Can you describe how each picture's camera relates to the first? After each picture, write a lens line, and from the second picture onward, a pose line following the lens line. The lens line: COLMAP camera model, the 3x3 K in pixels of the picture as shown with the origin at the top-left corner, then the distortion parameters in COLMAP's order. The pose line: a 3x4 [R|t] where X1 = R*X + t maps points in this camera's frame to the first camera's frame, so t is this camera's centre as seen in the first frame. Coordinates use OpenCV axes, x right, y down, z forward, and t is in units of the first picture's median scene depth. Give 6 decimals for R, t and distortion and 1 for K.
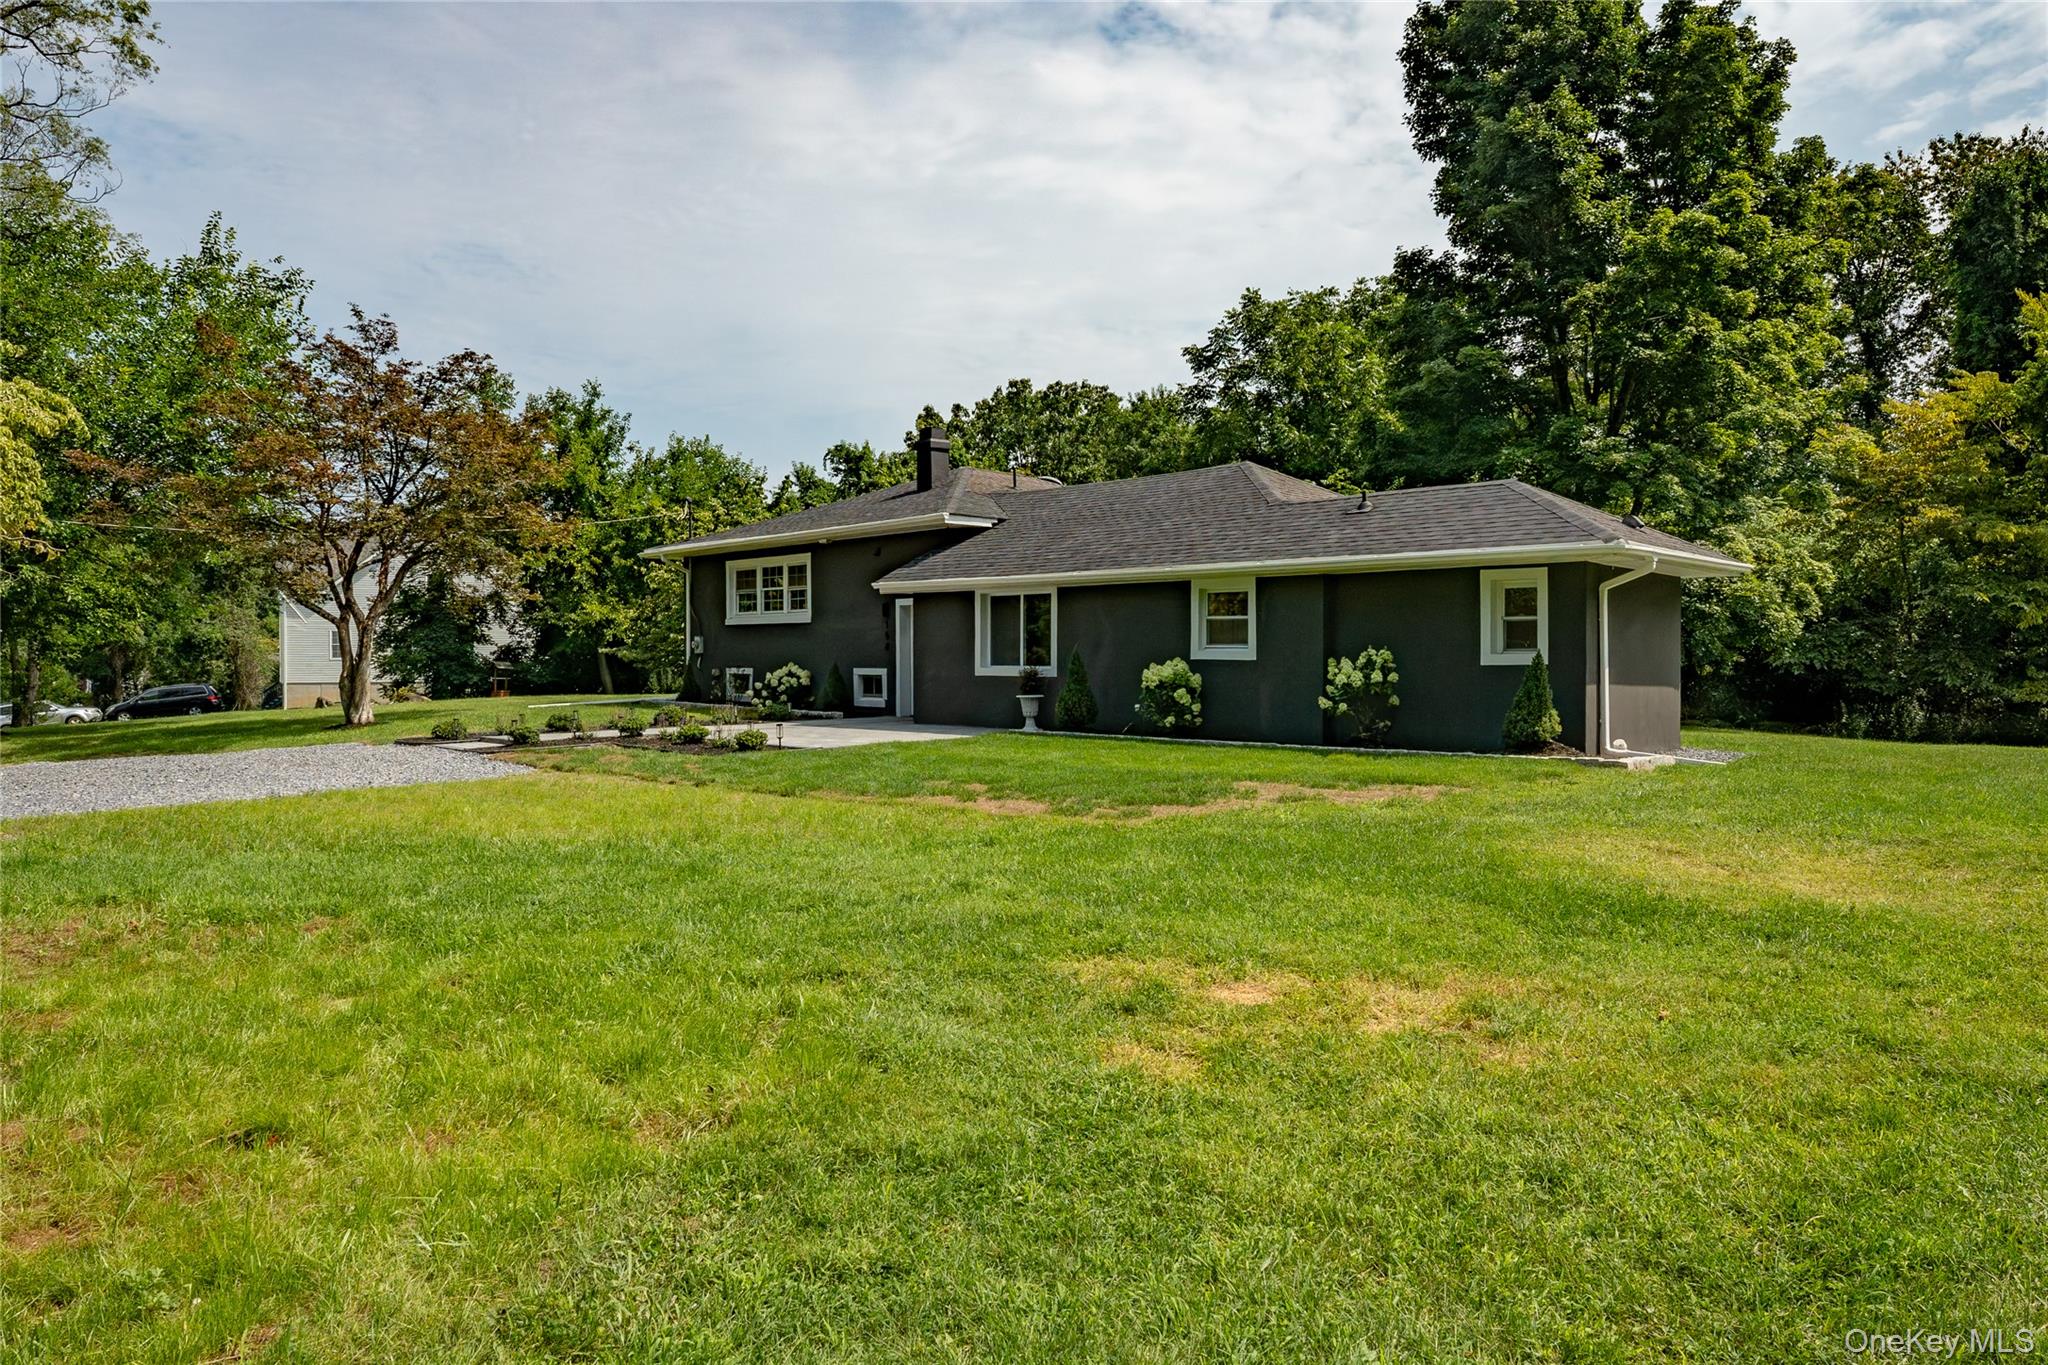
lens RADIAL K [[1297.4, 0, 1011.3], [0, 1297.4, 648.8], [0, 0, 1]] dist [-0.018179, -0.001004]
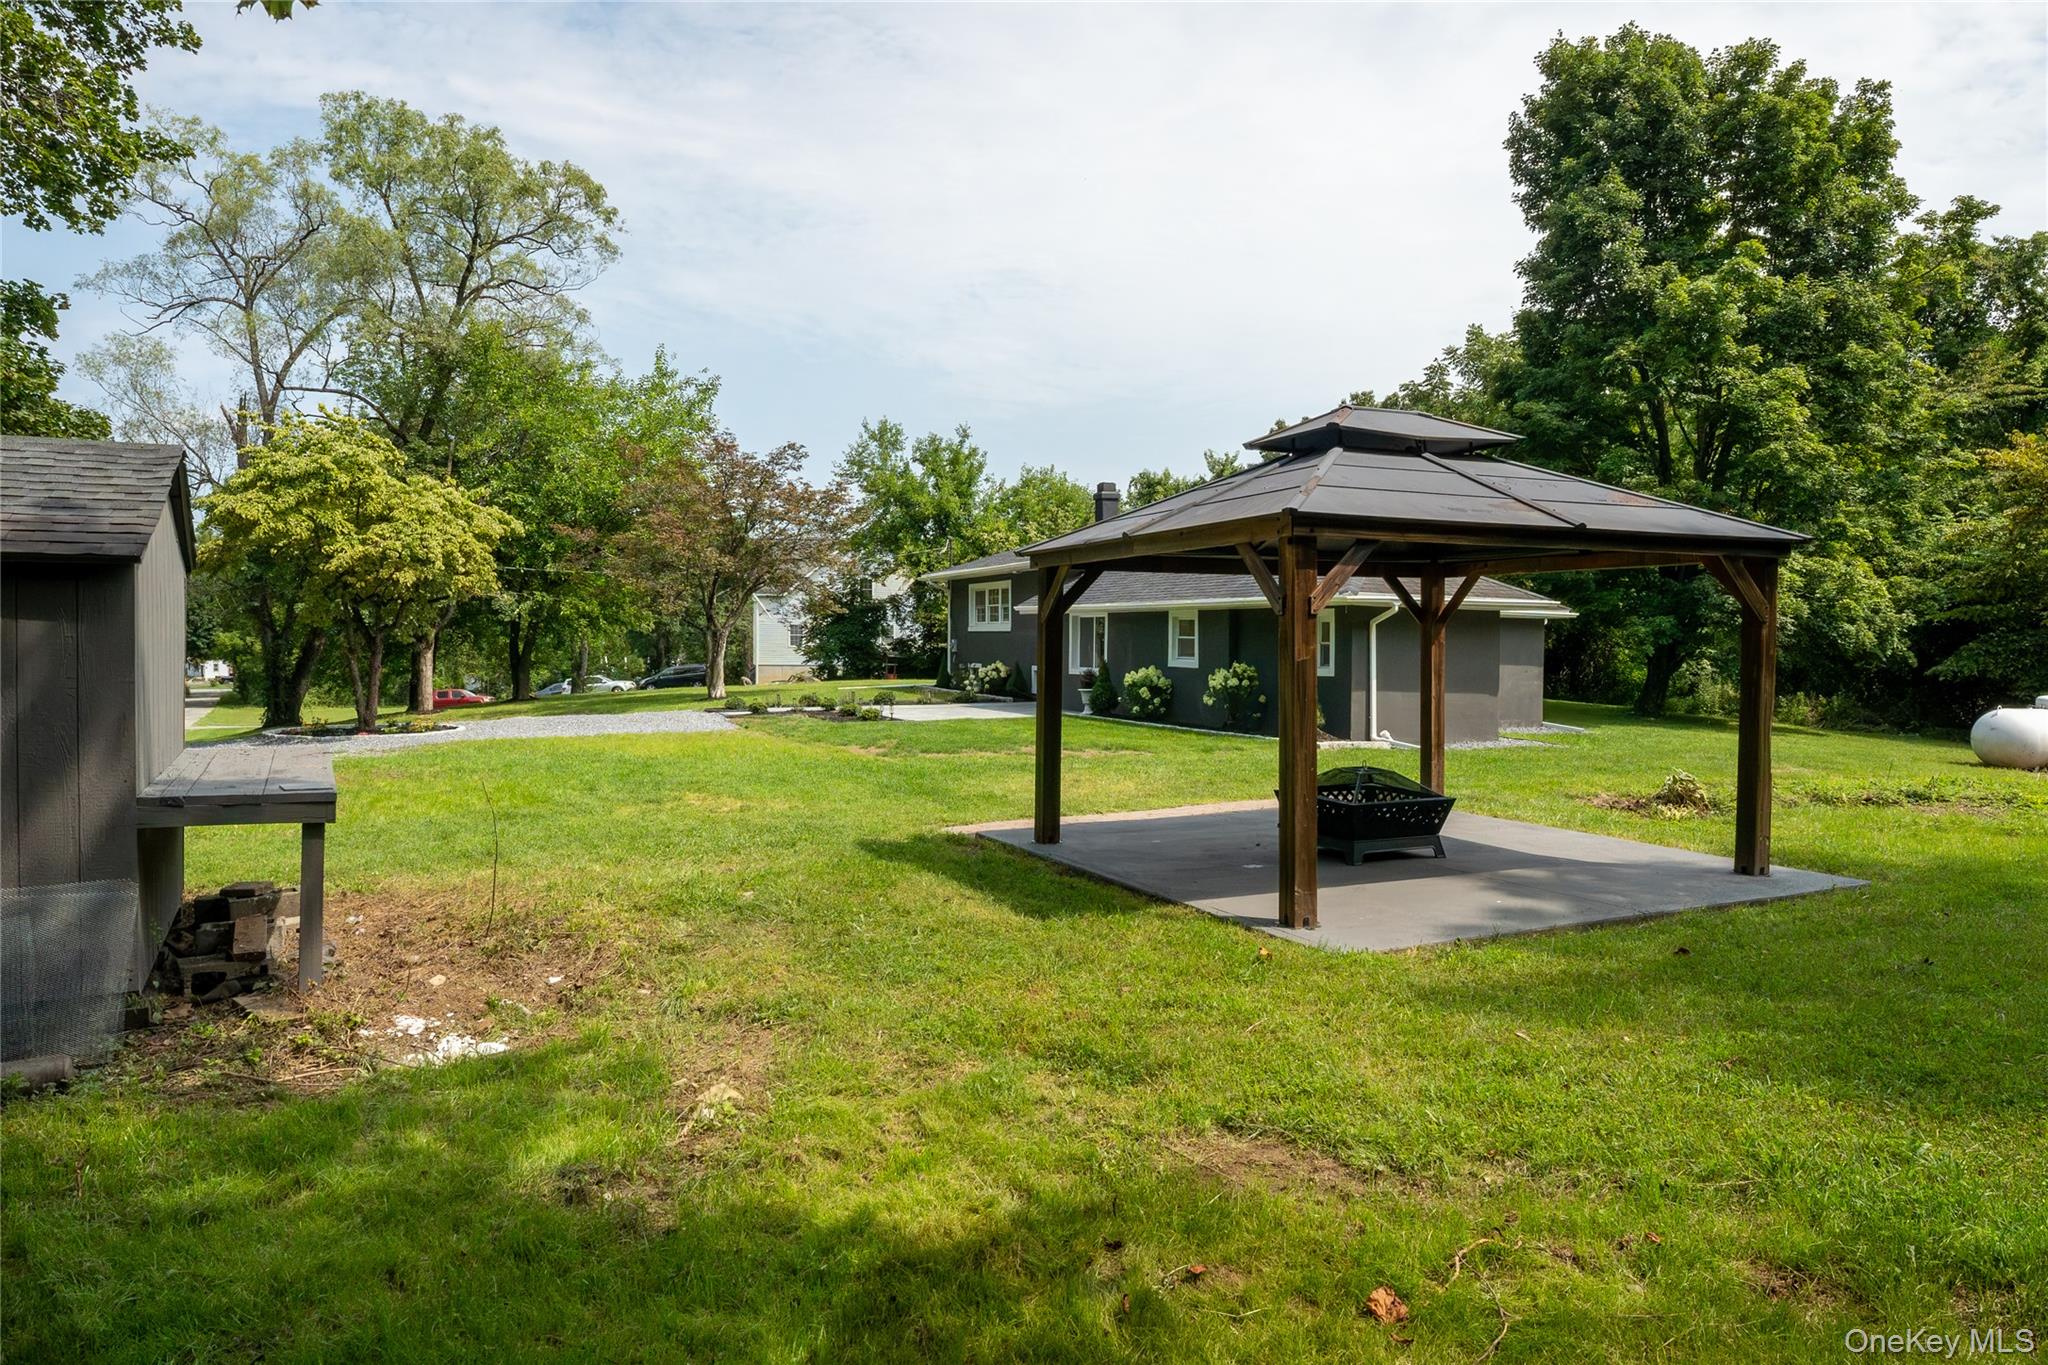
lens RADIAL K [[1255.5, 0, 1023.6], [0, 1255.5, 636.4], [0, 0, 1]] dist [0.003268, 0.000380]
pose [[0.938497, 0.006309, -0.345231, 0.309719], [-0.005474, 0.999979, 0.003393, -0.019085], [0.345245, -0.001295, 0.938512, -0.231542]]
